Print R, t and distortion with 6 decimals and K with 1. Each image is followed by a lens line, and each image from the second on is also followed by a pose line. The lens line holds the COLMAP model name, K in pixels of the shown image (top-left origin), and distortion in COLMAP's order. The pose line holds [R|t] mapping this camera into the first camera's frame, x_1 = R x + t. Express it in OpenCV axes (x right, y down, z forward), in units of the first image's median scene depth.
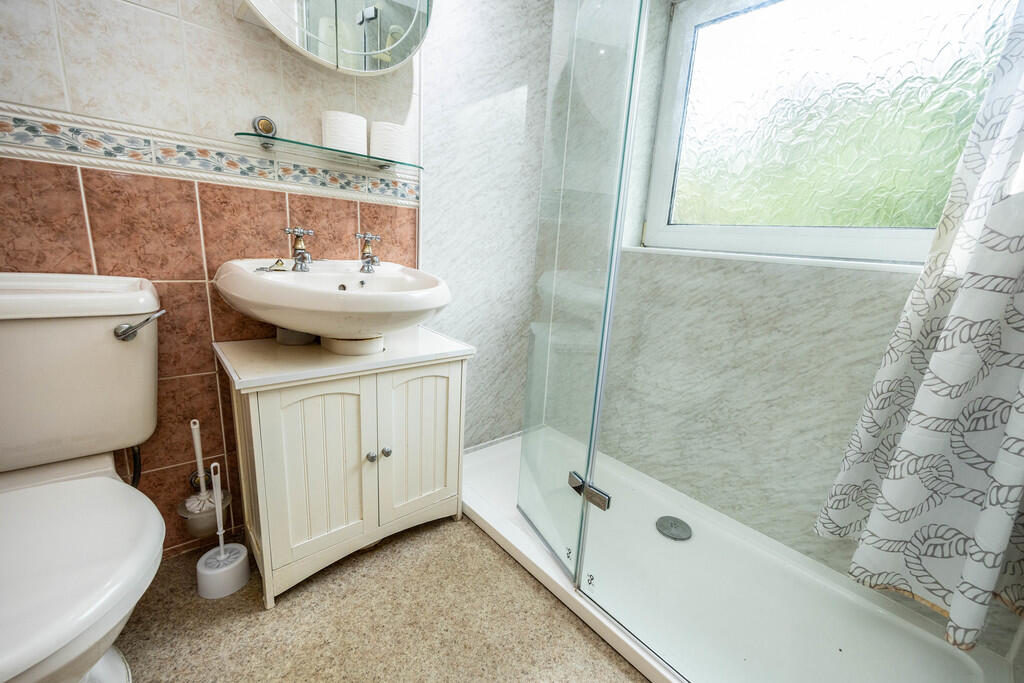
lens RADIAL K [[415.0, 0, 528.1], [0, 415.0, 342.1], [0, 0, 1]] dist [0.004101, -0.000591]
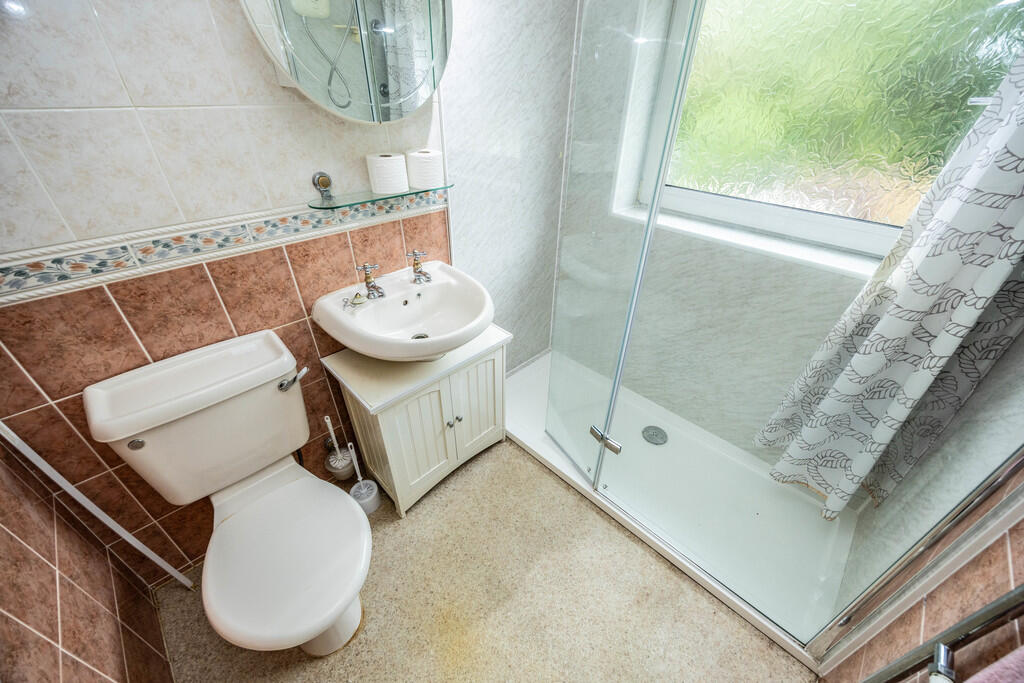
lens RADIAL K [[389.2, 0, 510.1], [0, 389.2, 342.3], [0, 0, 1]] dist [0.010258, -0.000284]
pose [[0.997269, -0.073625, 0.005843, -0.160495], [0.066836, 0.933299, 0.352826, -0.439734], [-0.031430, -0.351472, 0.935671, -0.155128]]
